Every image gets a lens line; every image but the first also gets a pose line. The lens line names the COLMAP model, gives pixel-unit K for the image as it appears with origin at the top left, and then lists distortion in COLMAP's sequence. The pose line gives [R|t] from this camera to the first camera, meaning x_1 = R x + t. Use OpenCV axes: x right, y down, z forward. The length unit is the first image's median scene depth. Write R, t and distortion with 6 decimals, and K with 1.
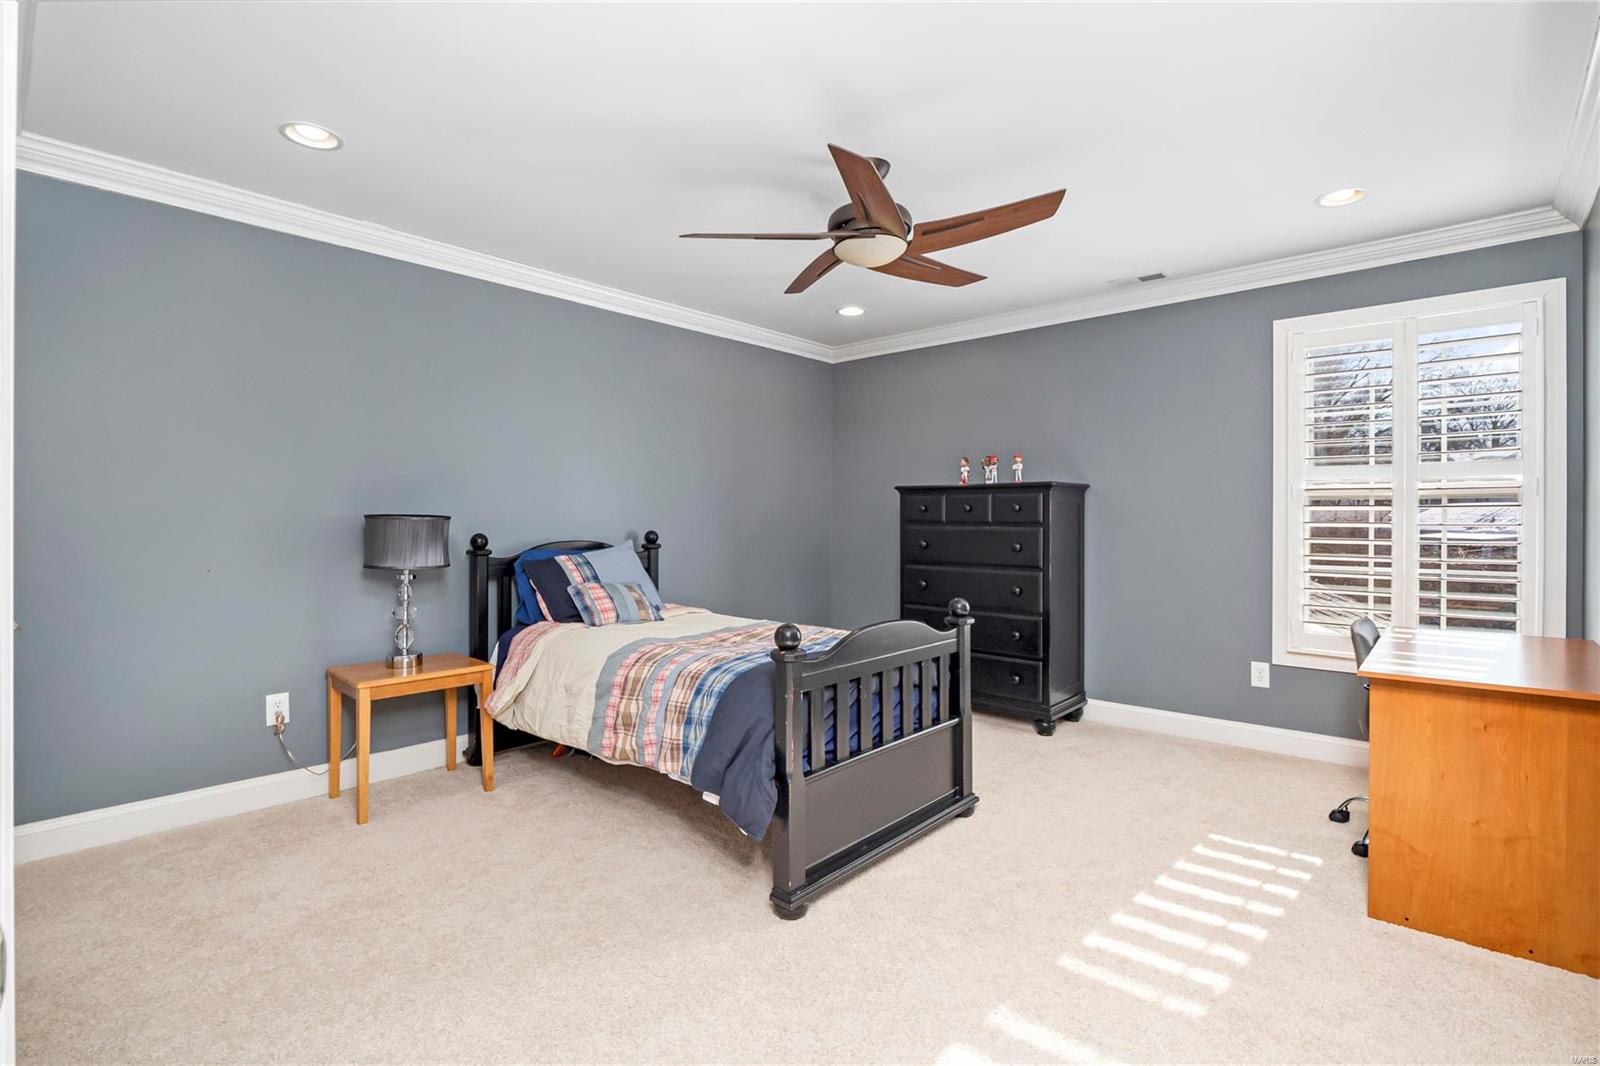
lens RADIAL K [[747.7, 0, 803.4], [0, 747.7, 527.4], [0, 0, 1]] dist [-0.011982, -0.000598]
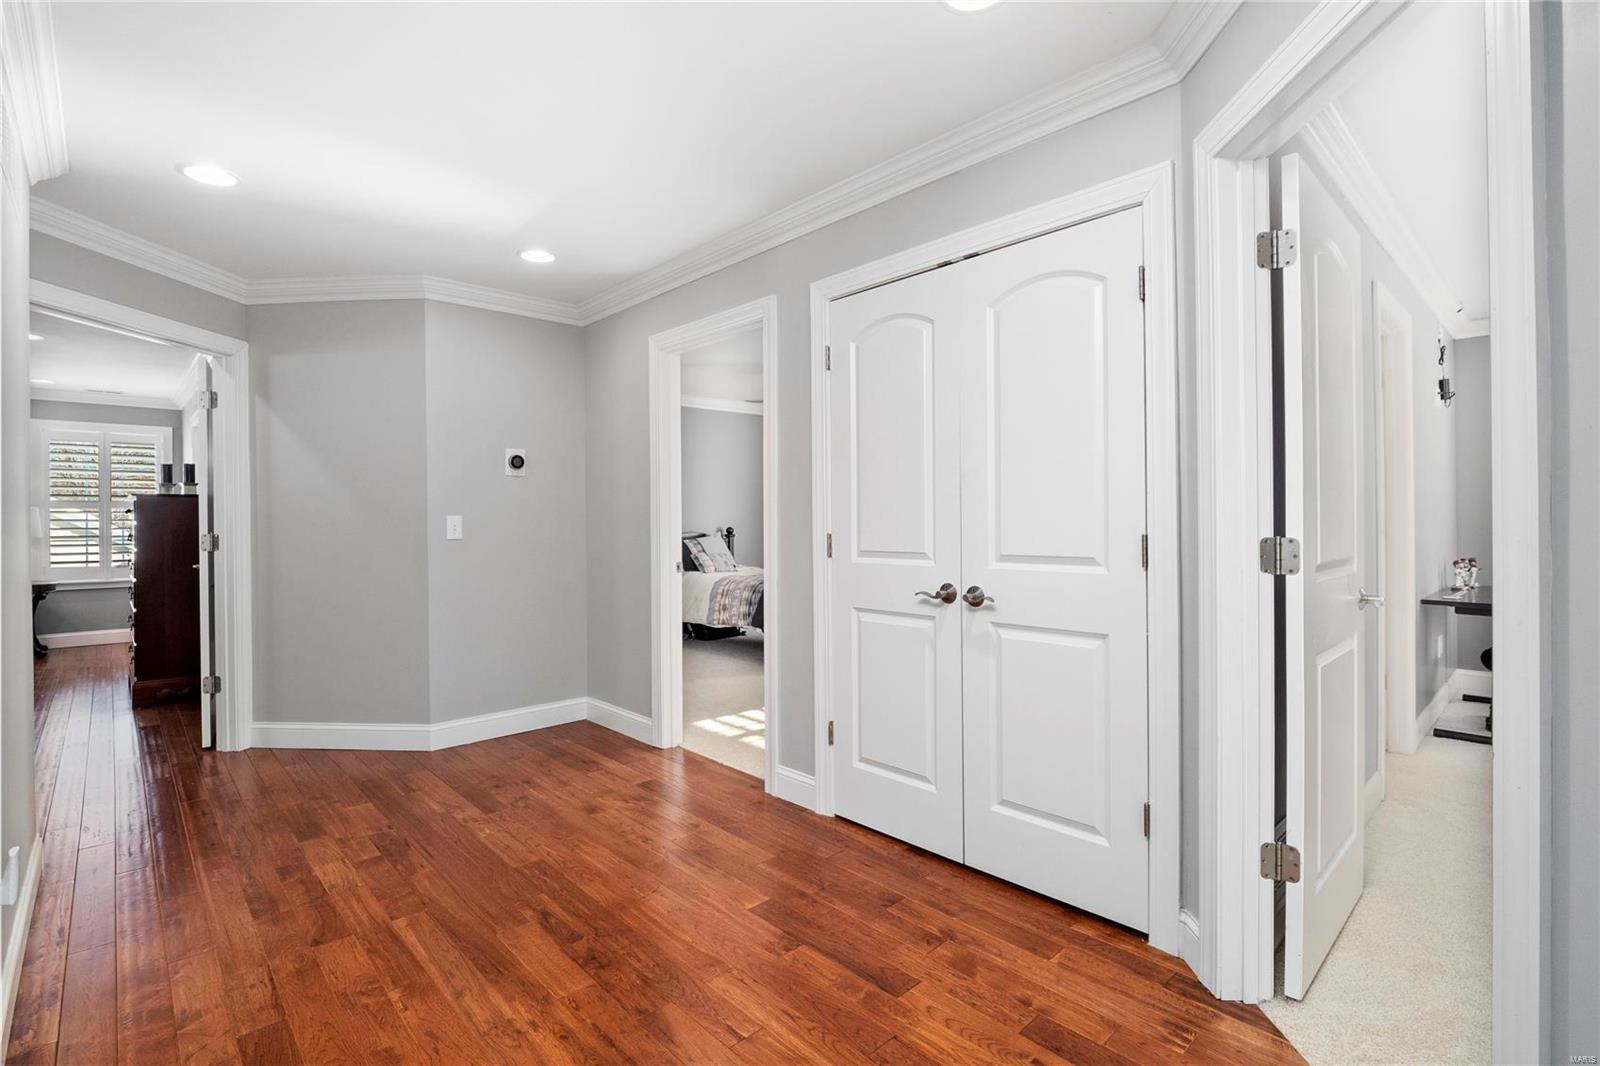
lens RADIAL K [[747.7, 0, 801.0], [0, 747.7, 525.4], [0, 0, 1]] dist [-0.011982, -0.000598]
pose [[0.996663, -0.009770, -0.081043, 0.187285], [0.009832, 0.999952, 0.000364, 0.001306], [0.081036, -0.001159, 0.996711, -1.252951]]
